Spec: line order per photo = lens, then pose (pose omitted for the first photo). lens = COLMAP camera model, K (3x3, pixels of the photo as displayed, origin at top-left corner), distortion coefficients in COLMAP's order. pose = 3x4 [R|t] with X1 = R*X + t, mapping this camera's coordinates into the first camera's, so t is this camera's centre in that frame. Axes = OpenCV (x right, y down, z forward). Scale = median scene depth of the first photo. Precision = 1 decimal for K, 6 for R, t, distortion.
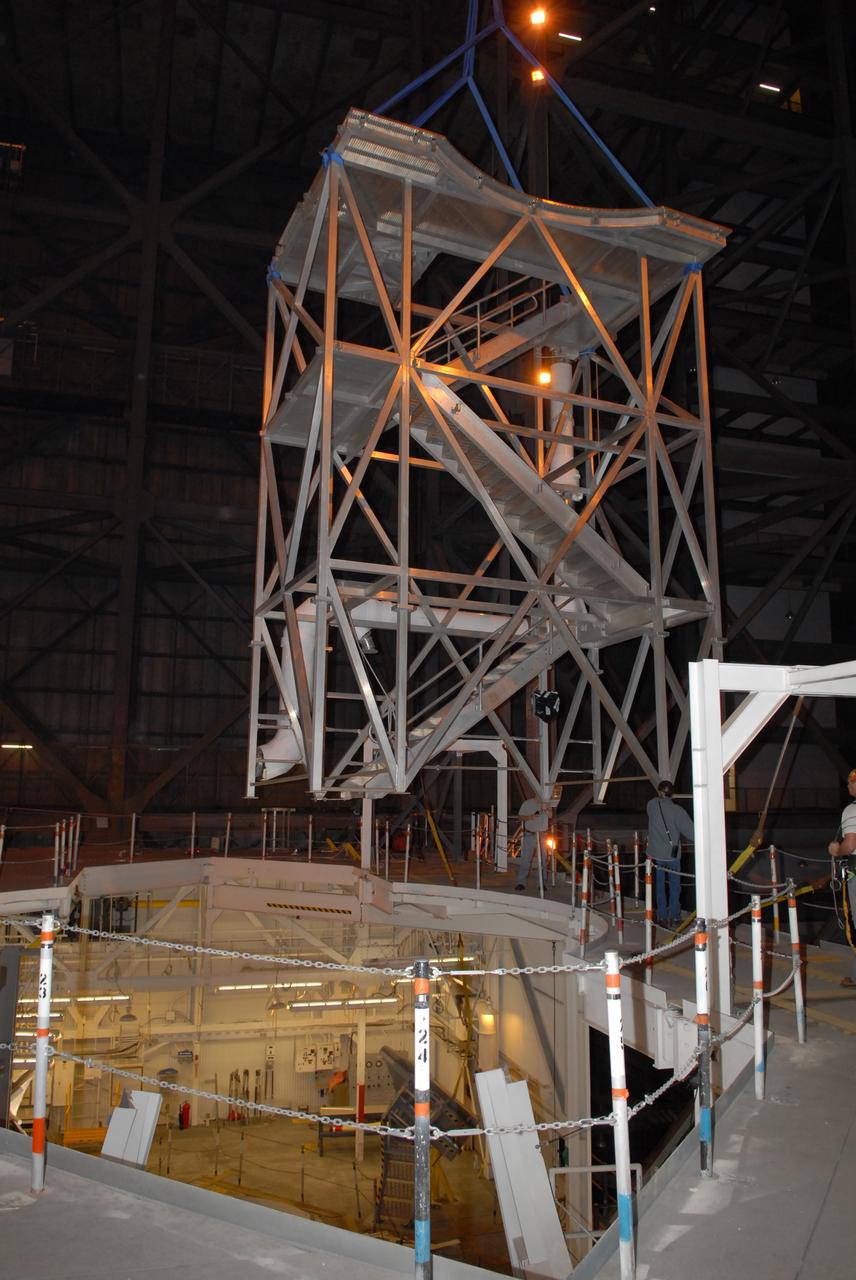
lens RADIAL K [[912.1, 0, 429.4], [0, 912.1, 637.0], [0, 0, 1]] dist [-0.020066, -0.034229]
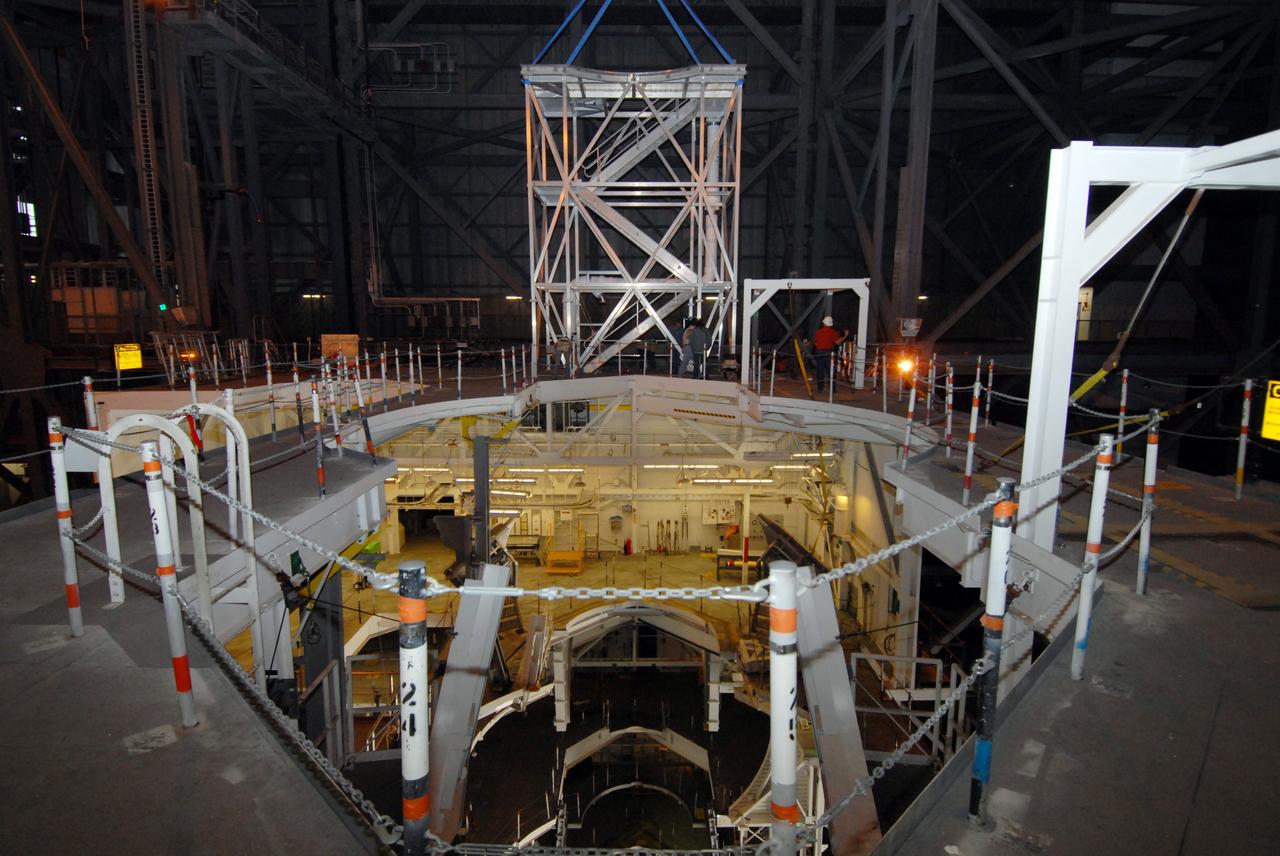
lens RADIAL K [[653.4, 0, 629.0], [0, 653.4, 428.3], [0, 0, 1]] dist [-0.015899, -0.008541]
pose [[0.958311, 0.031200, -0.284020, 0.033117], [0.059451, 0.950492, 0.305008, 0.023655], [0.279475, -0.309177, 0.909012, 0.101881]]
